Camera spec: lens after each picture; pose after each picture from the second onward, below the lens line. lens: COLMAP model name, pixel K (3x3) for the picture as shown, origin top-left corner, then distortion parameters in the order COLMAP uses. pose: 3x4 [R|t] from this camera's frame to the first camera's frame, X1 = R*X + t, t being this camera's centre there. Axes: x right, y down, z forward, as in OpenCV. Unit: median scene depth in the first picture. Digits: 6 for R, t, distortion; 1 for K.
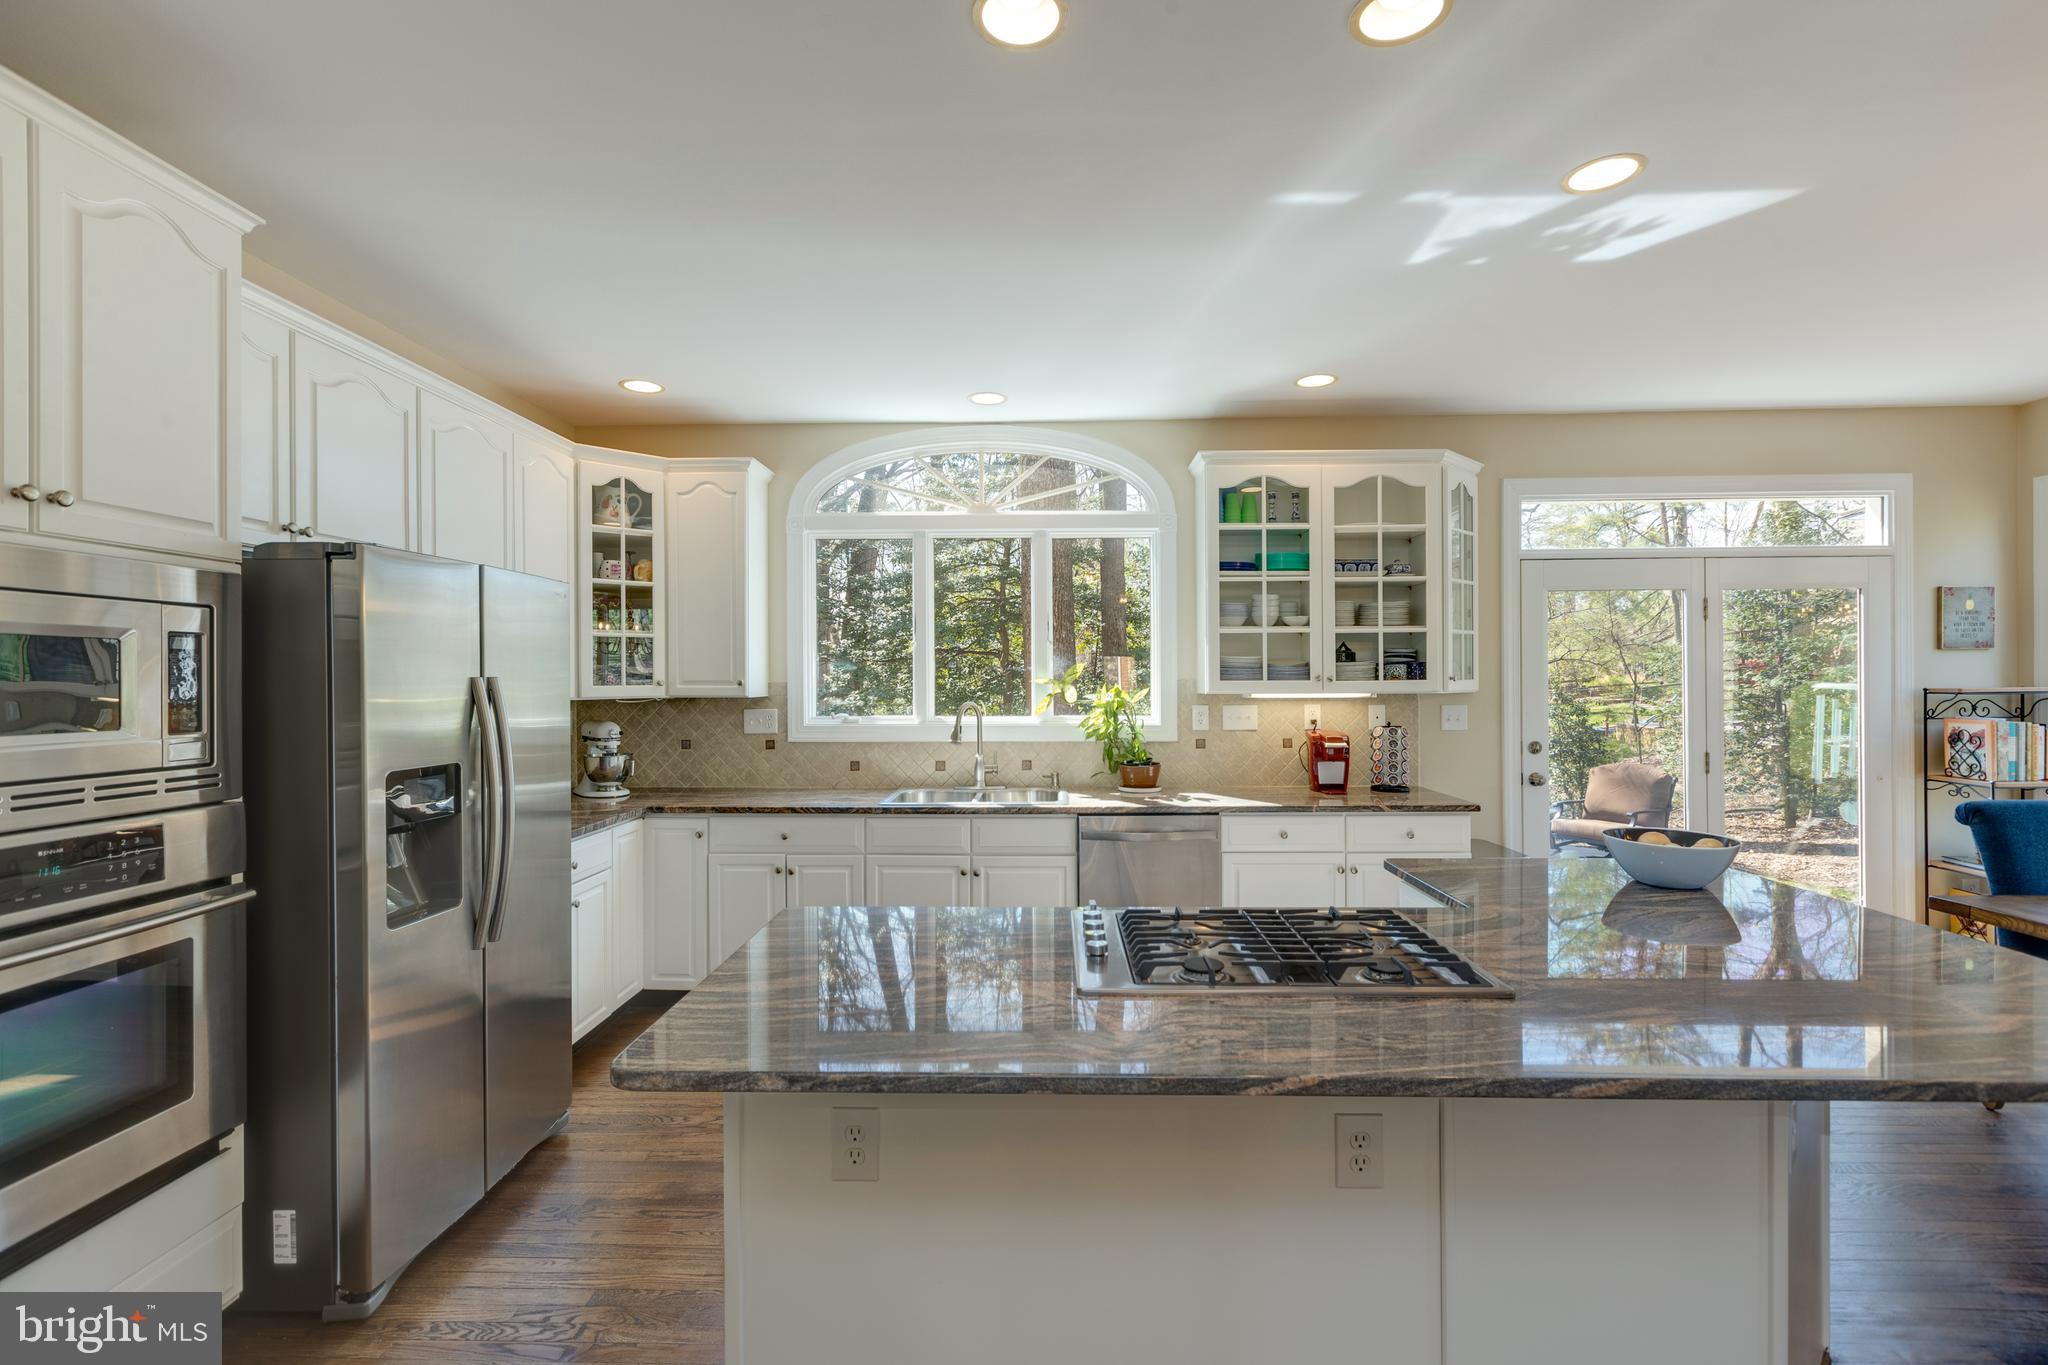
lens RADIAL K [[911.6, 0, 1026.0], [0, 911.6, 679.5], [0, 0, 1]] dist [0.000430, 0.000163]
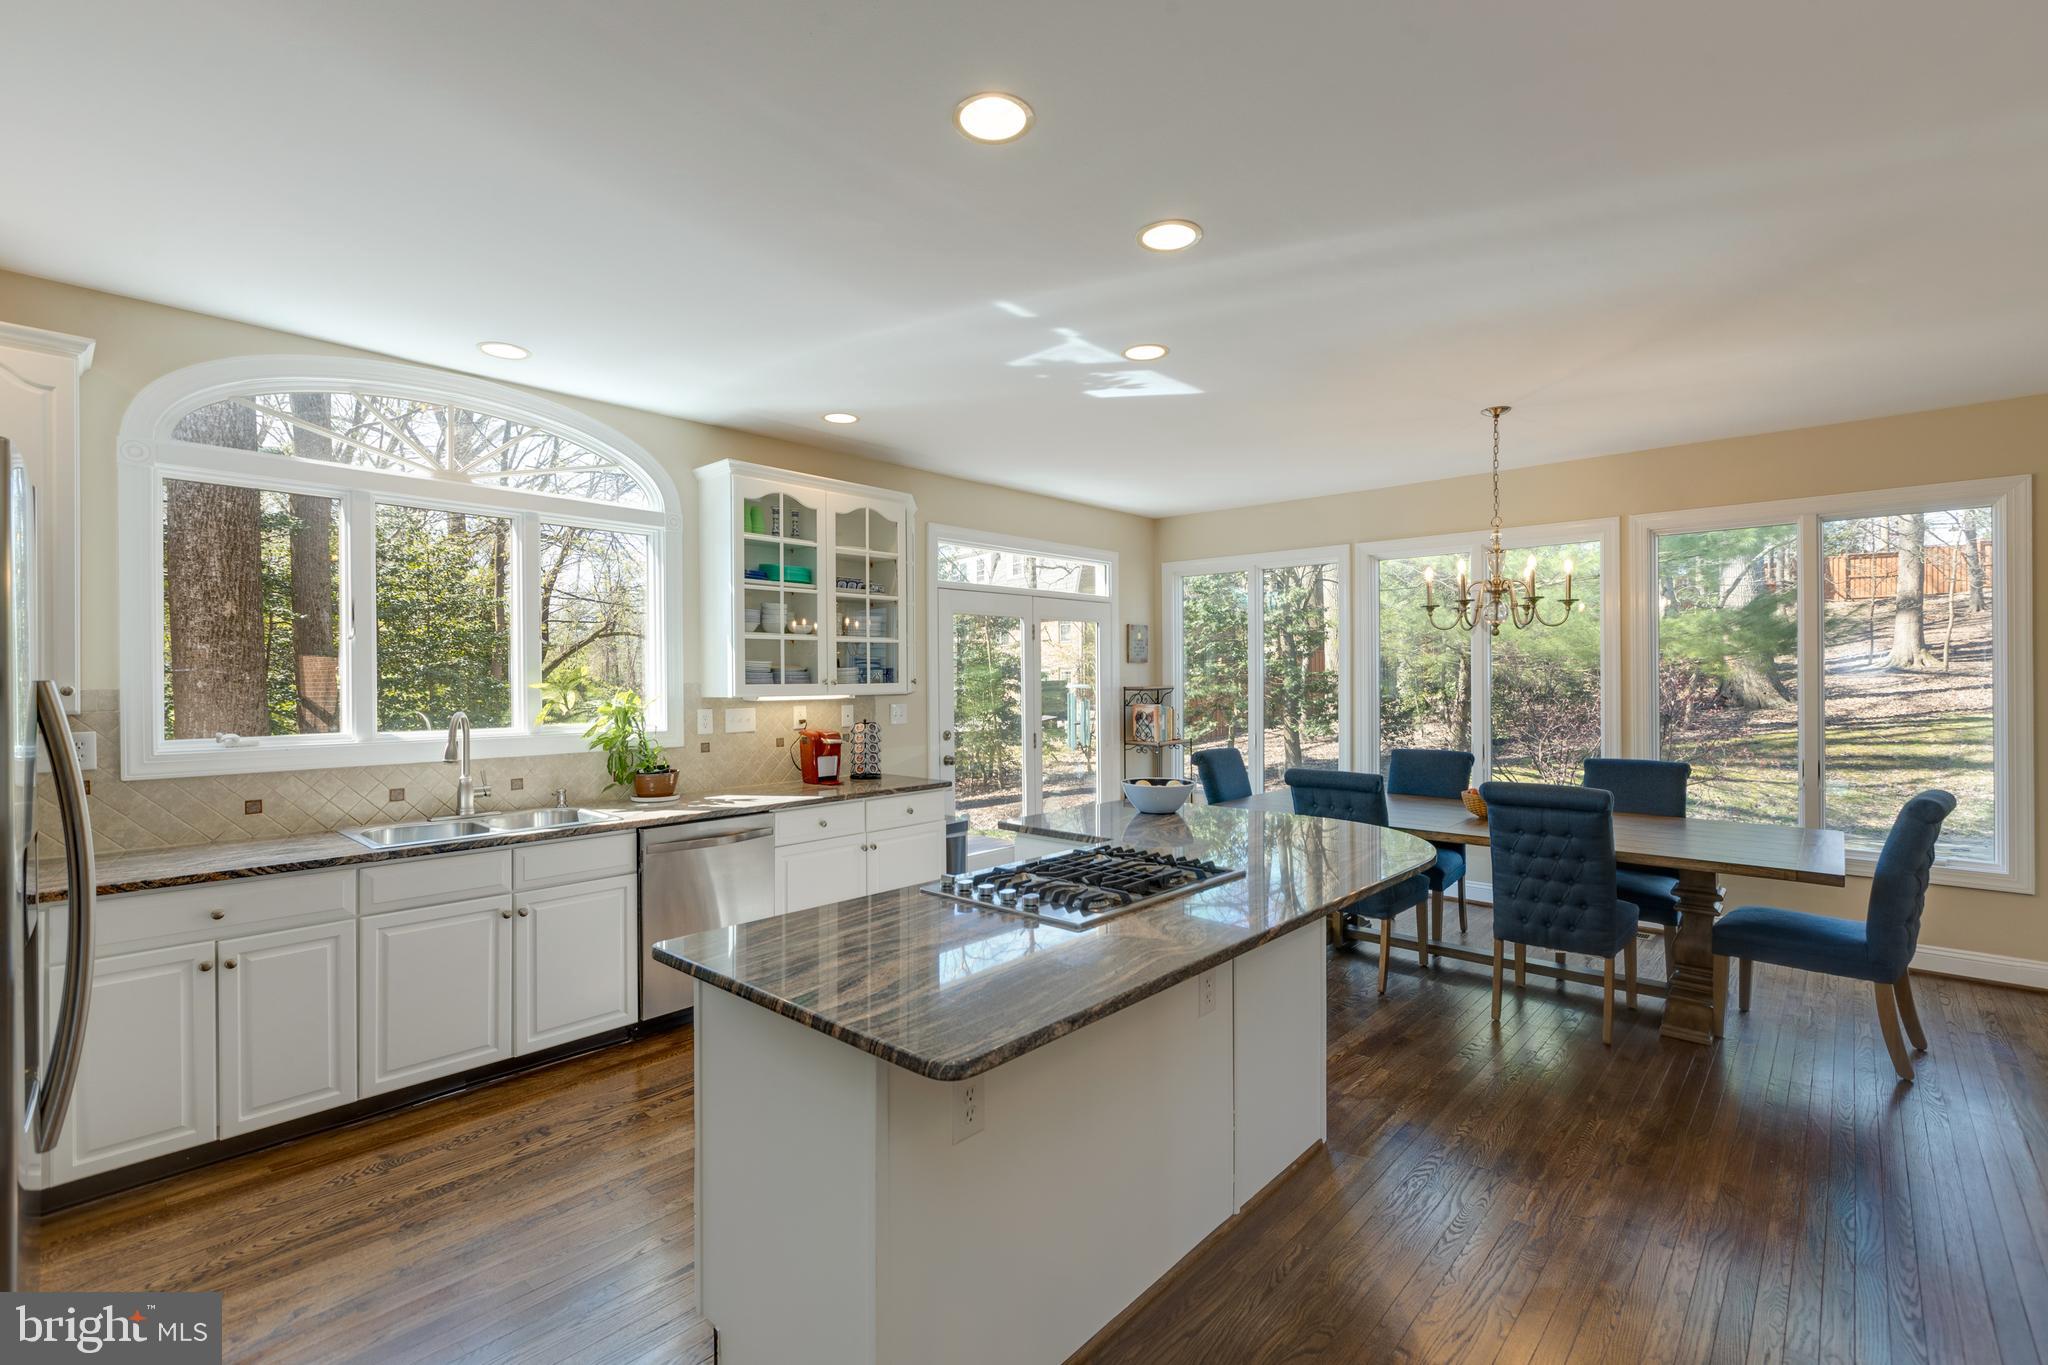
lens RADIAL K [[911.6, 0, 1032.2], [0, 911.6, 675.7], [0, 0, 1]] dist [0.000430, 0.000163]
pose [[0.651629, 0.002011, 0.758535, -0.355570], [0.004583, 0.999968, -0.006587, -0.000207], [-0.758524, 0.007769, 0.651599, 0.079737]]
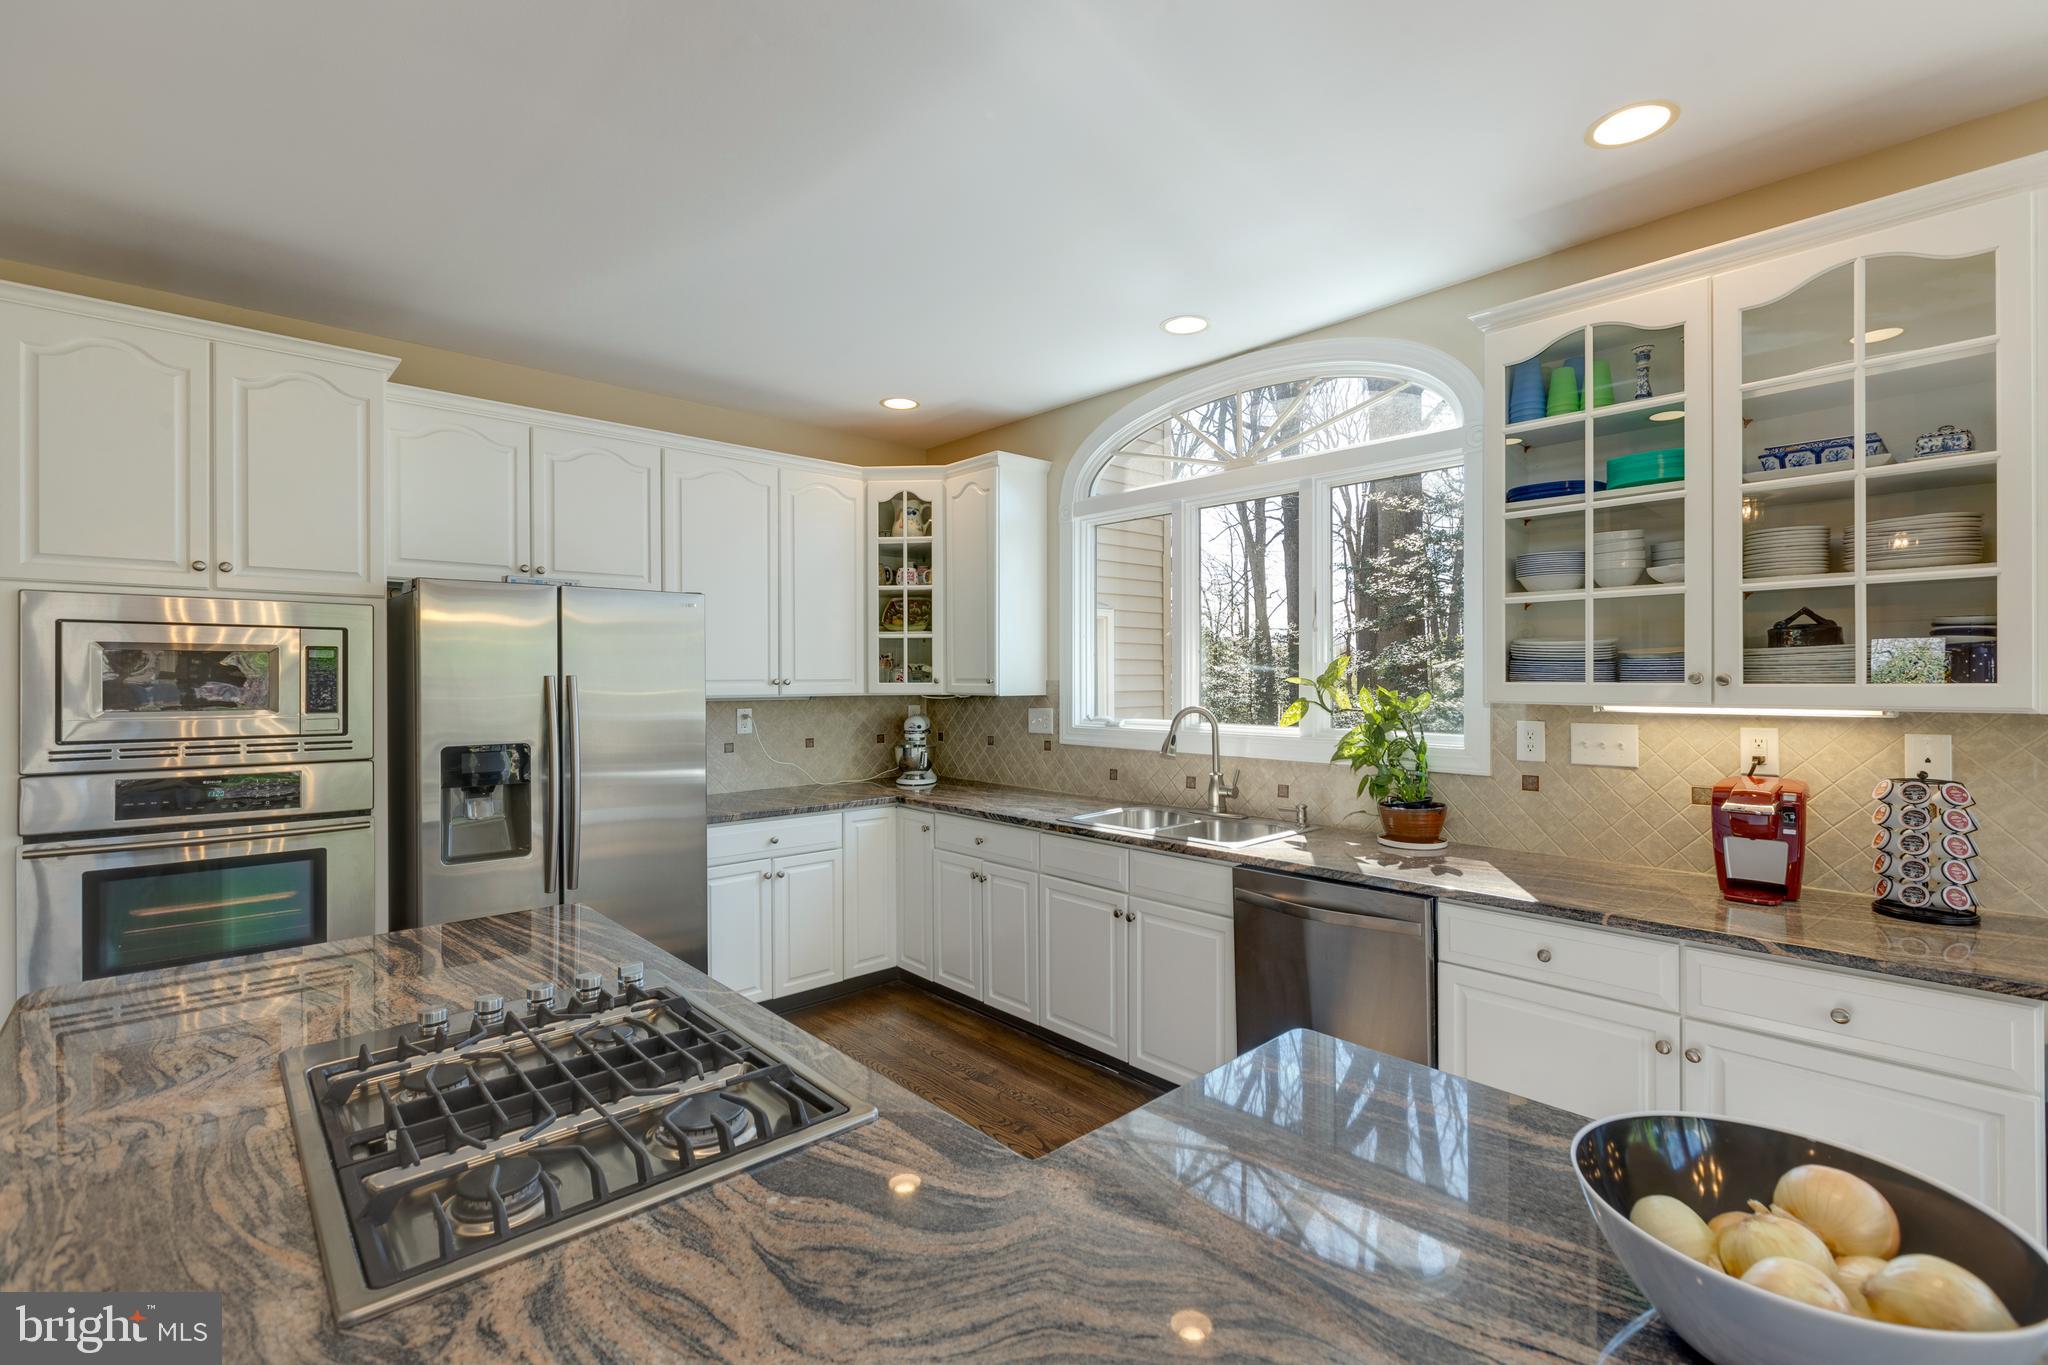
lens RADIAL K [[911.6, 0, 1028.9], [0, 911.6, 680.5], [0, 0, 1]] dist [0.000430, 0.000163]
pose [[0.691889, 0.005217, -0.721985, 0.428876], [-0.001821, 0.999983, 0.005480, -0.002560], [0.722002, -0.002477, 0.691887, 0.343552]]
